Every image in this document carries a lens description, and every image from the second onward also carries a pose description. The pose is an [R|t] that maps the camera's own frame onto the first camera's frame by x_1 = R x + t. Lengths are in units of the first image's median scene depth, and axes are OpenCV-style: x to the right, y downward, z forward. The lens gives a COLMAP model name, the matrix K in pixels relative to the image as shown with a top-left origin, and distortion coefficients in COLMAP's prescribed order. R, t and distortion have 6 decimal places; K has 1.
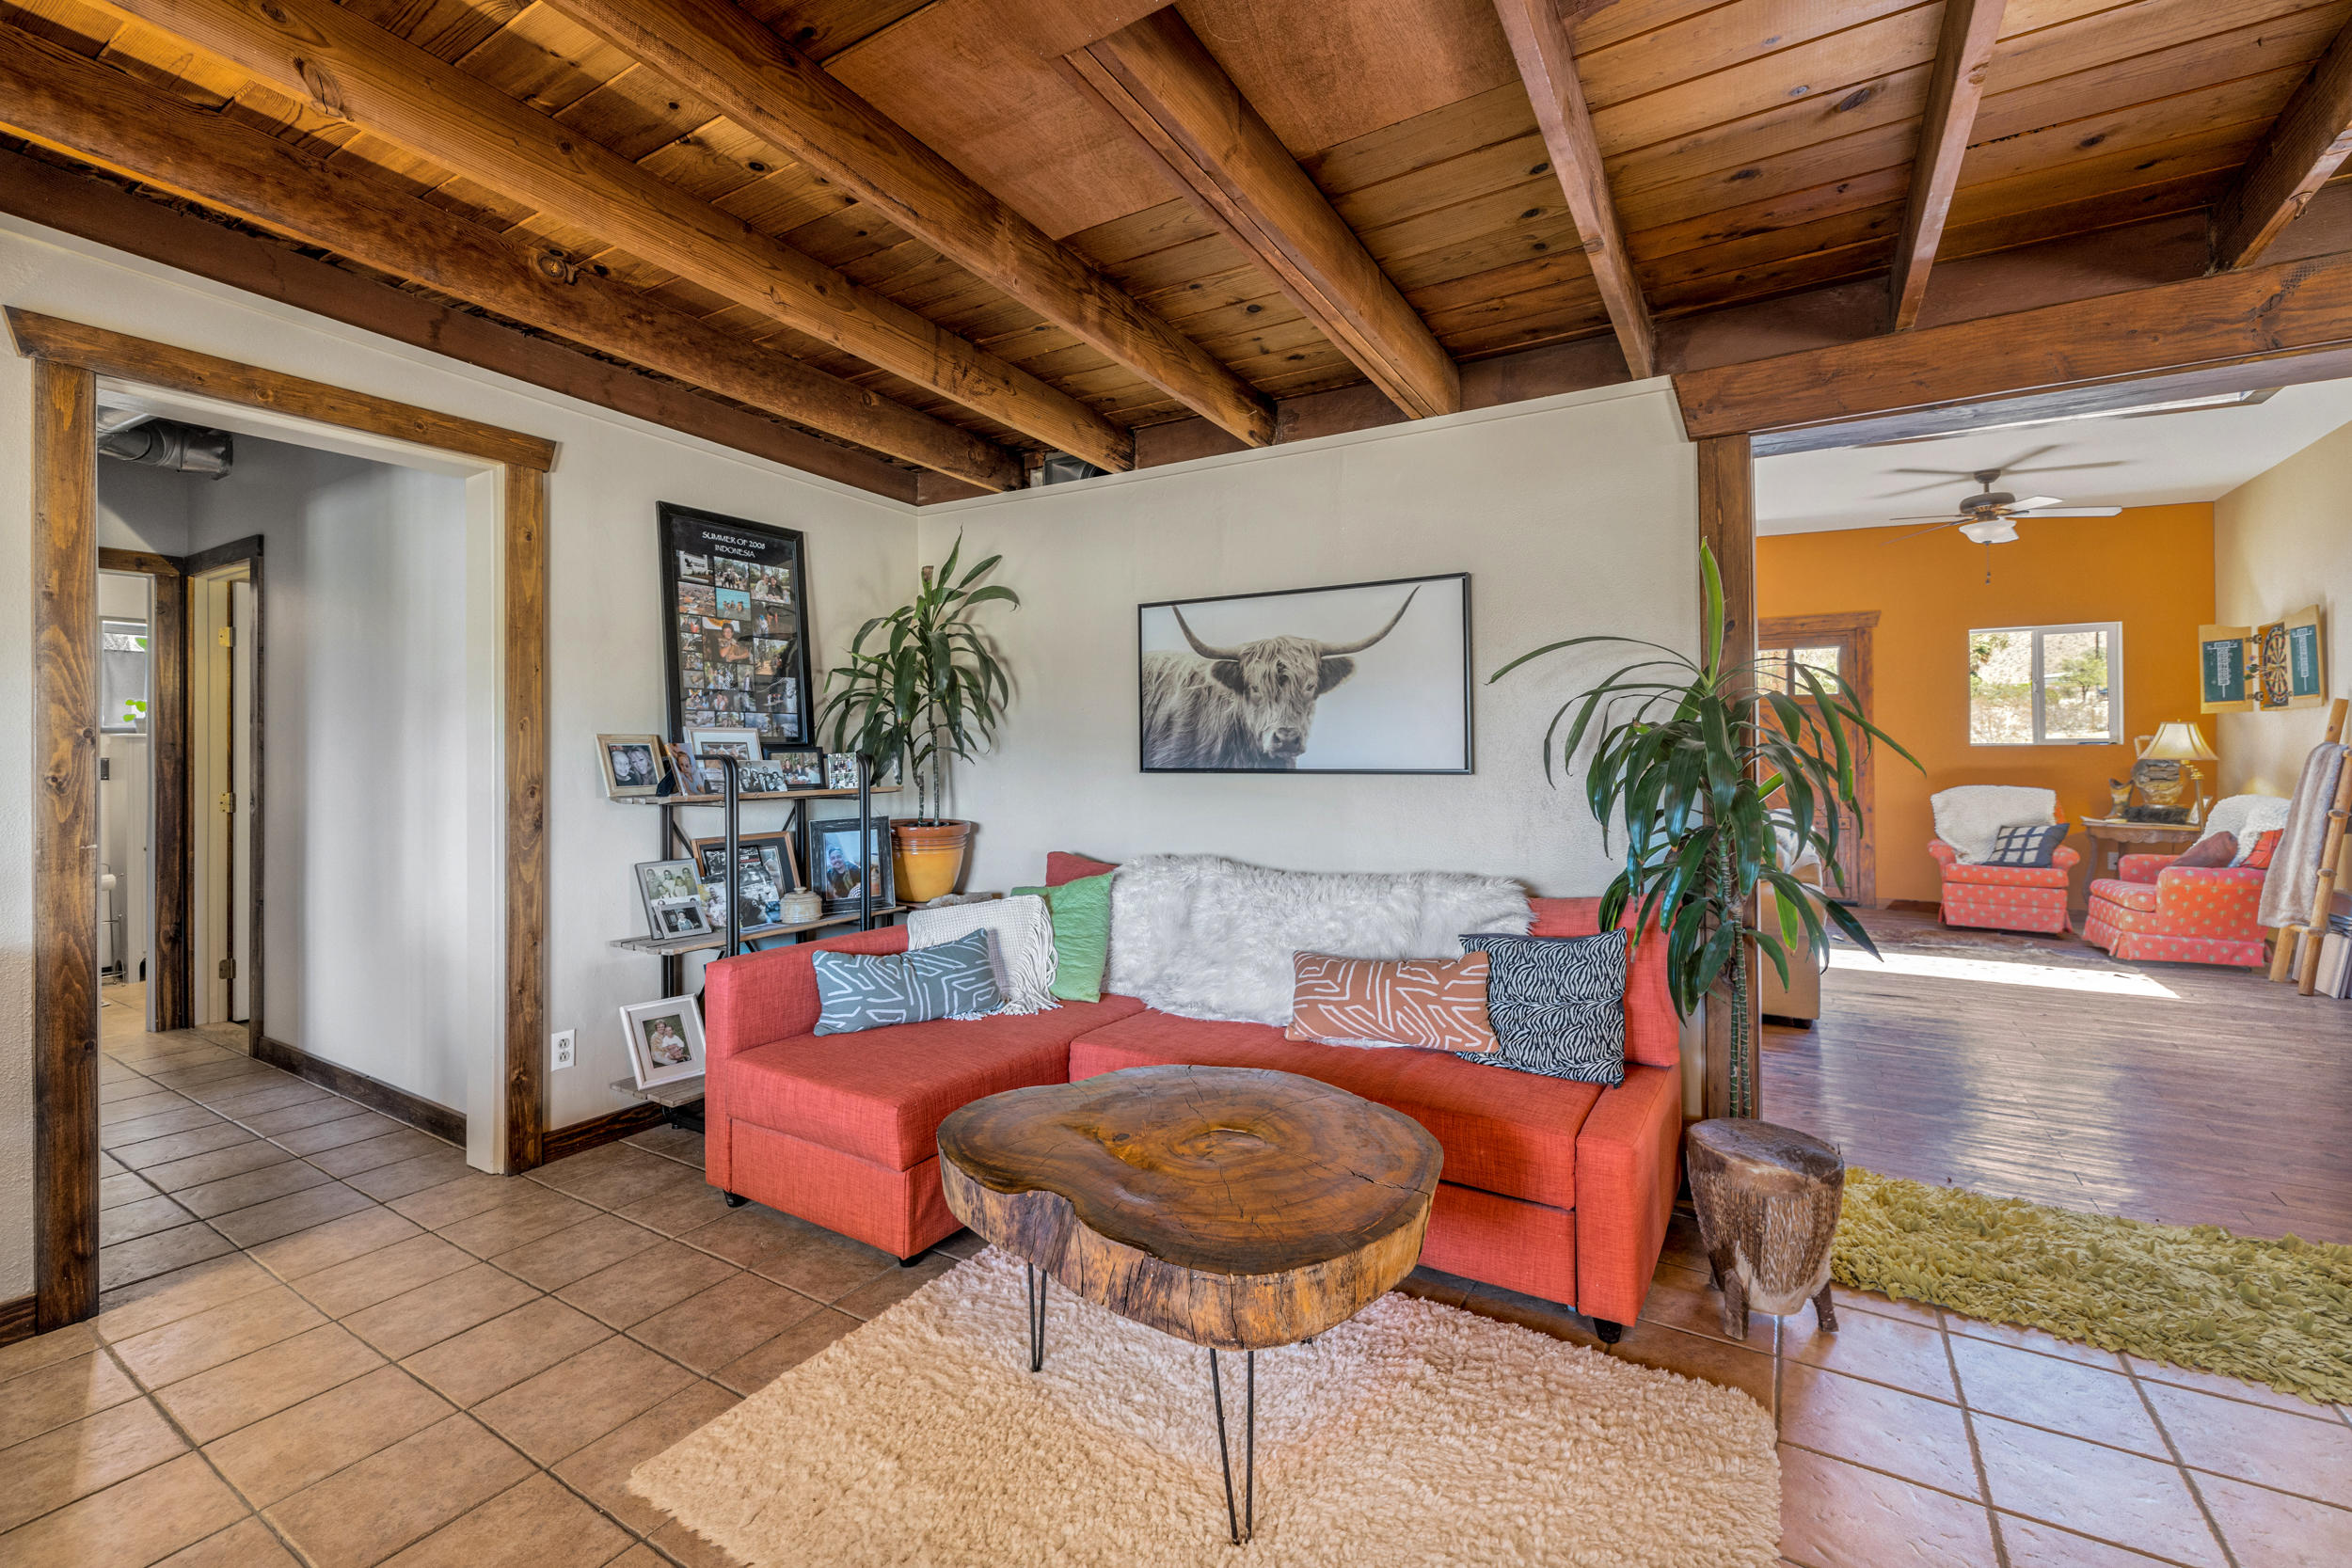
lens RADIAL K [[1017.2, 0, 1171.2], [0, 1017.2, 744.3], [0, 0, 1]] dist [-0.001778, -0.000113]
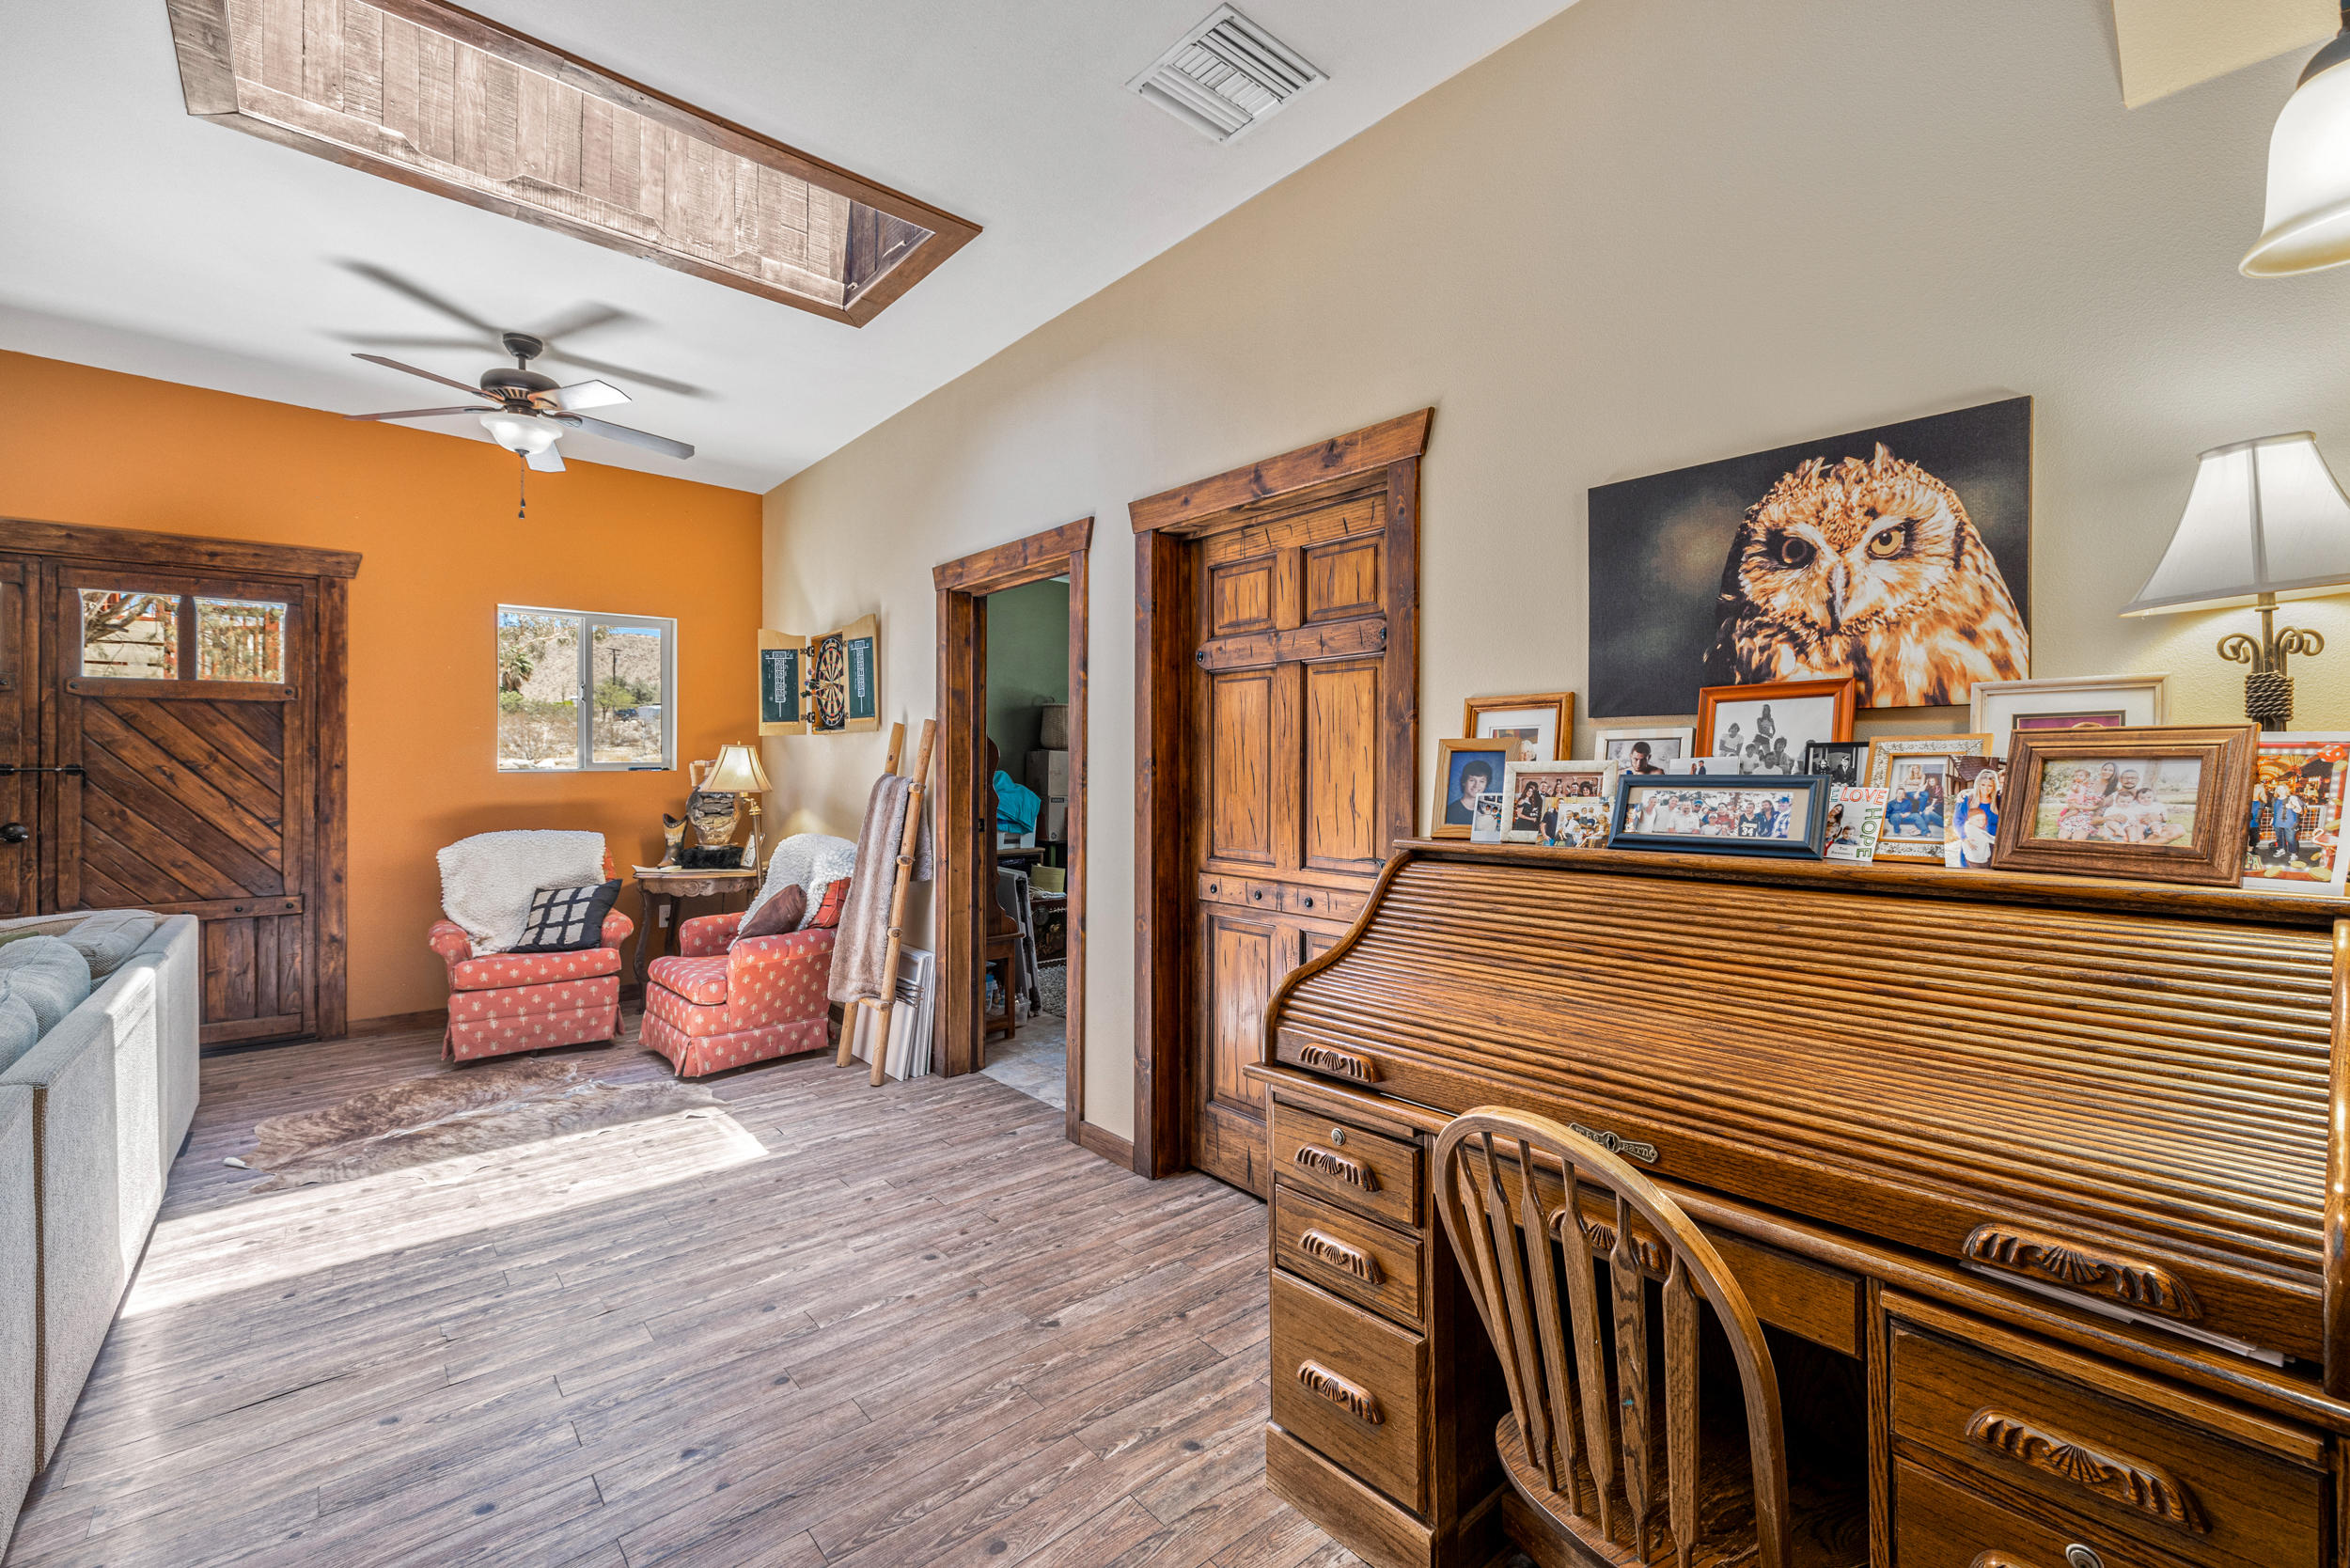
lens RADIAL K [[1016.4, 0, 1165.4], [0, 1016.4, 755.5], [0, 0, 1]] dist [-0.001778, -0.000113]
pose [[0.320824, 0.007888, 0.947106, 0.643288], [-0.008482, 0.999949, -0.005455, -0.023301], [-0.947101, -0.006283, 0.320874, 0.803470]]
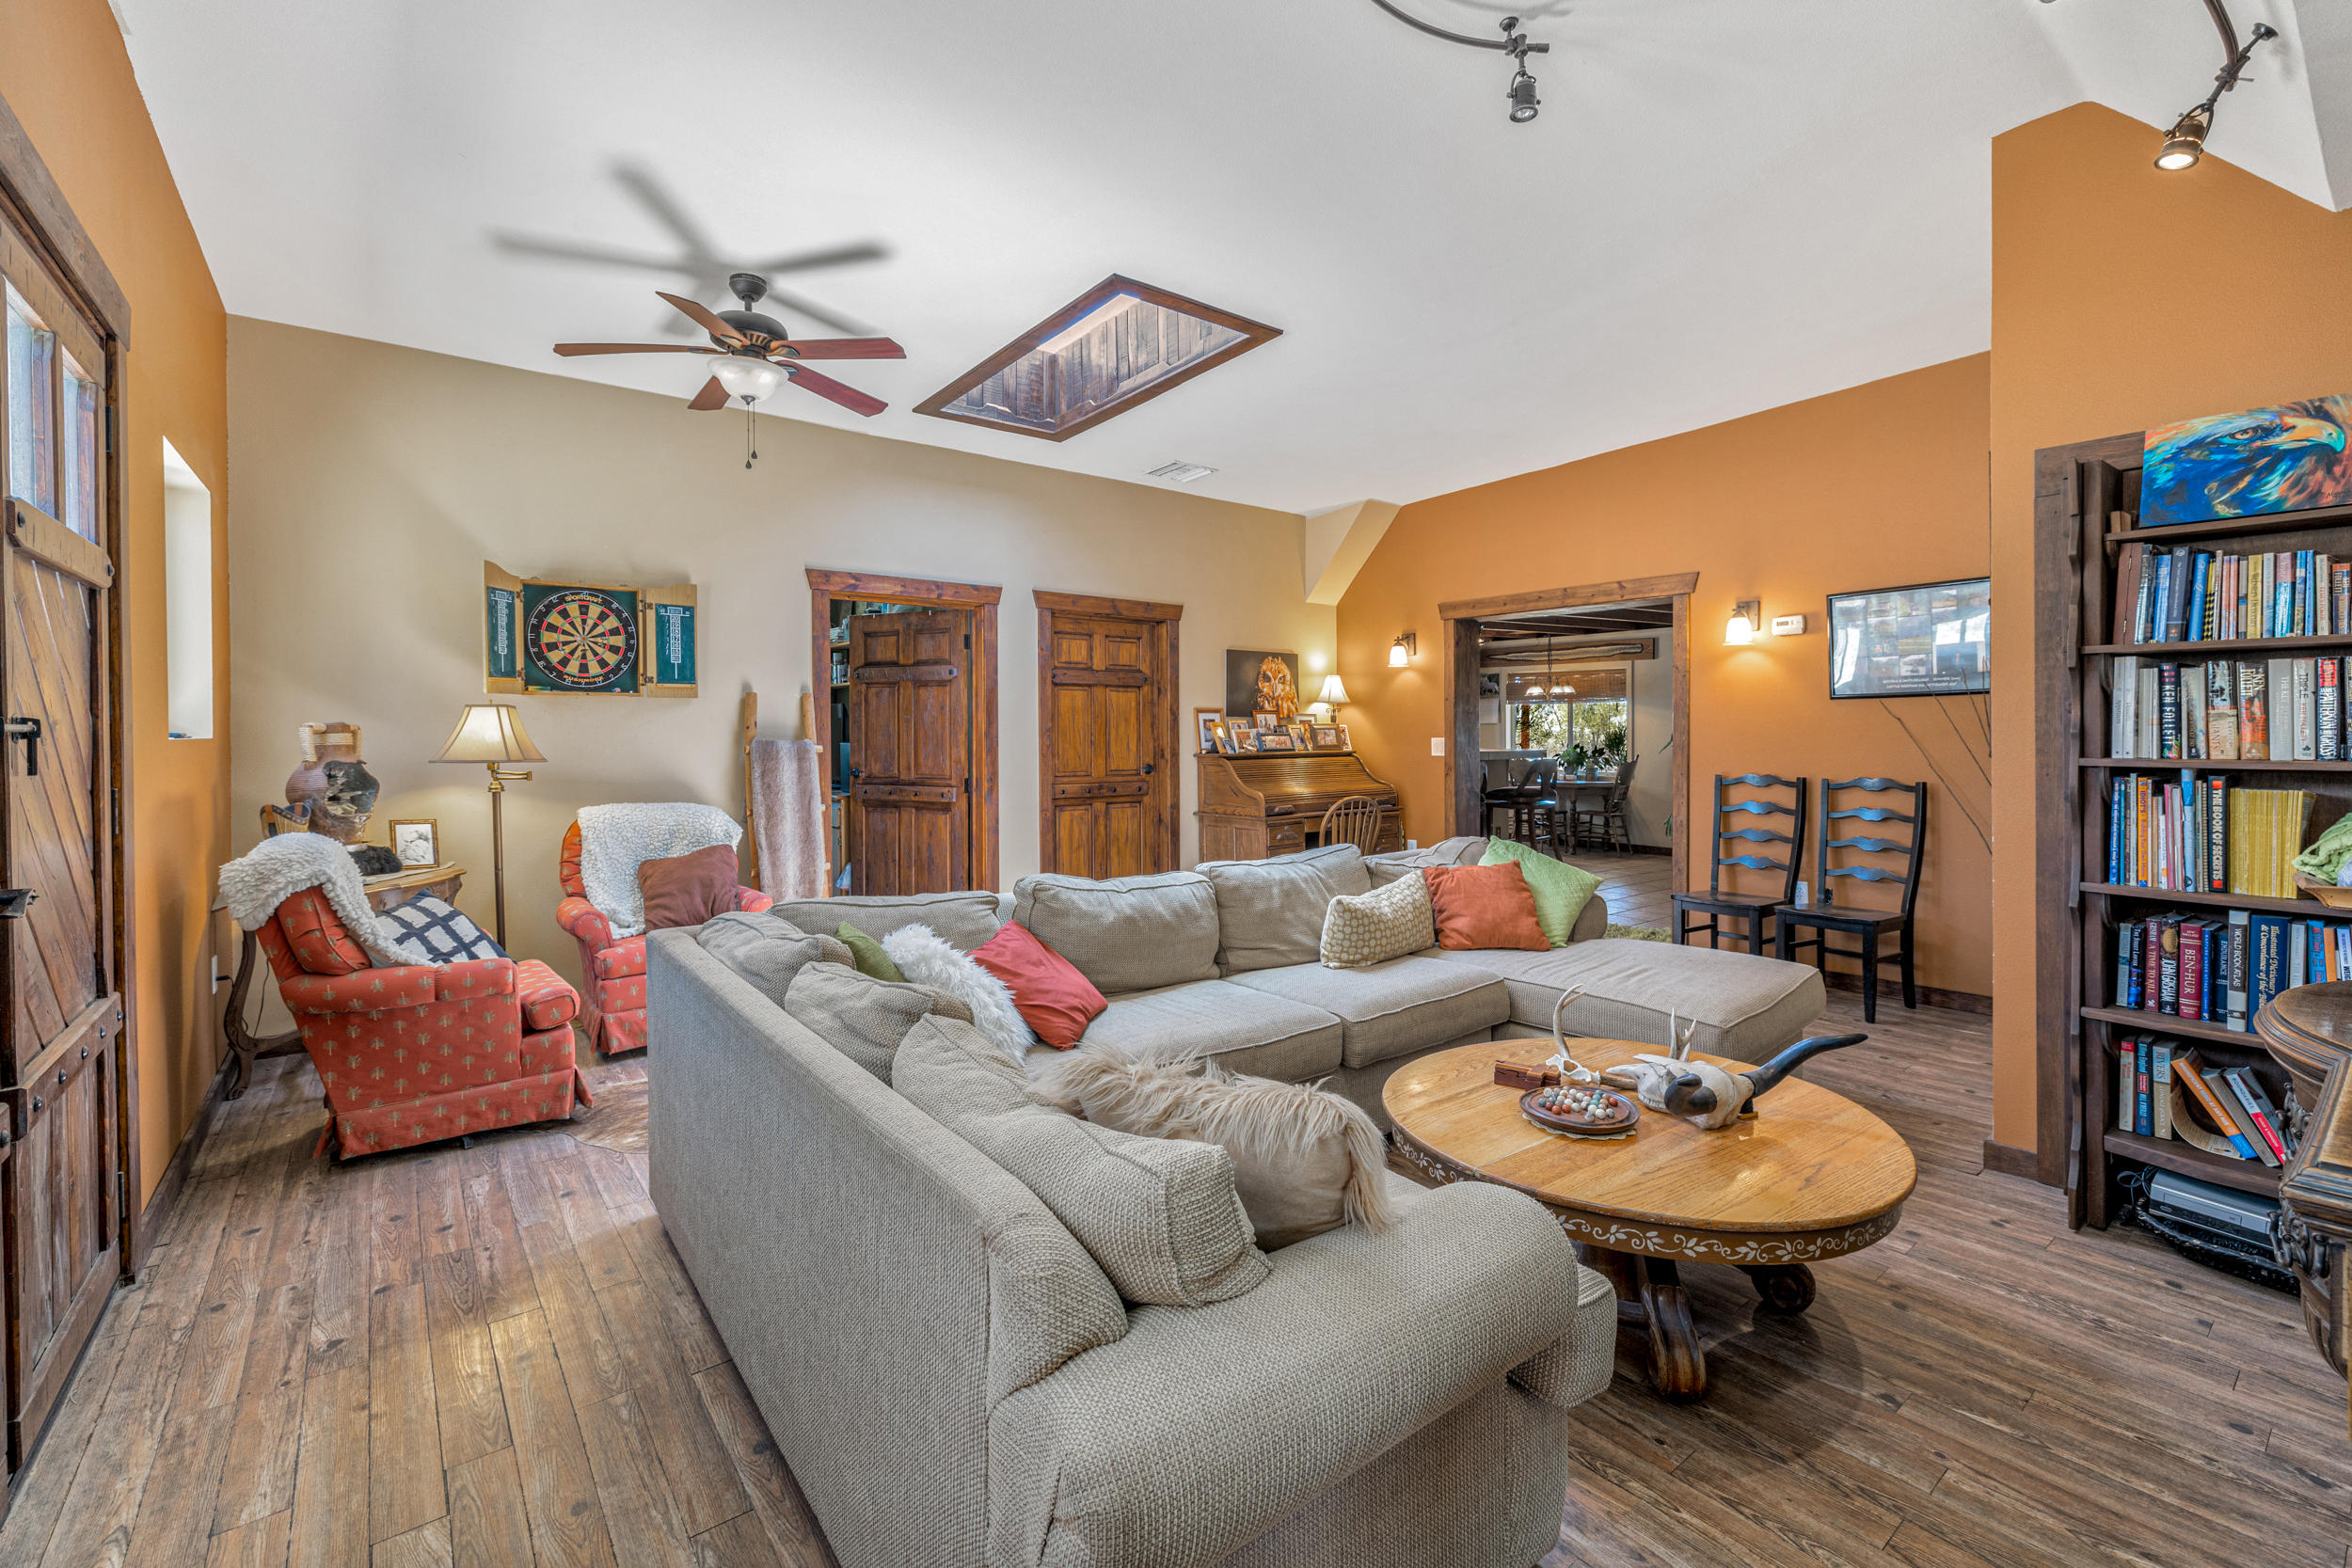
lens RADIAL K [[1017.2, 0, 1184.5], [0, 1017.2, 740.4], [0, 0, 1]] dist [-0.001778, -0.000113]
pose [[-0.942822, 0.009118, 0.333172, 0.699024], [0.006056, 0.999929, -0.010228, 0.019498], [-0.333241, -0.007626, -0.942811, 2.817686]]
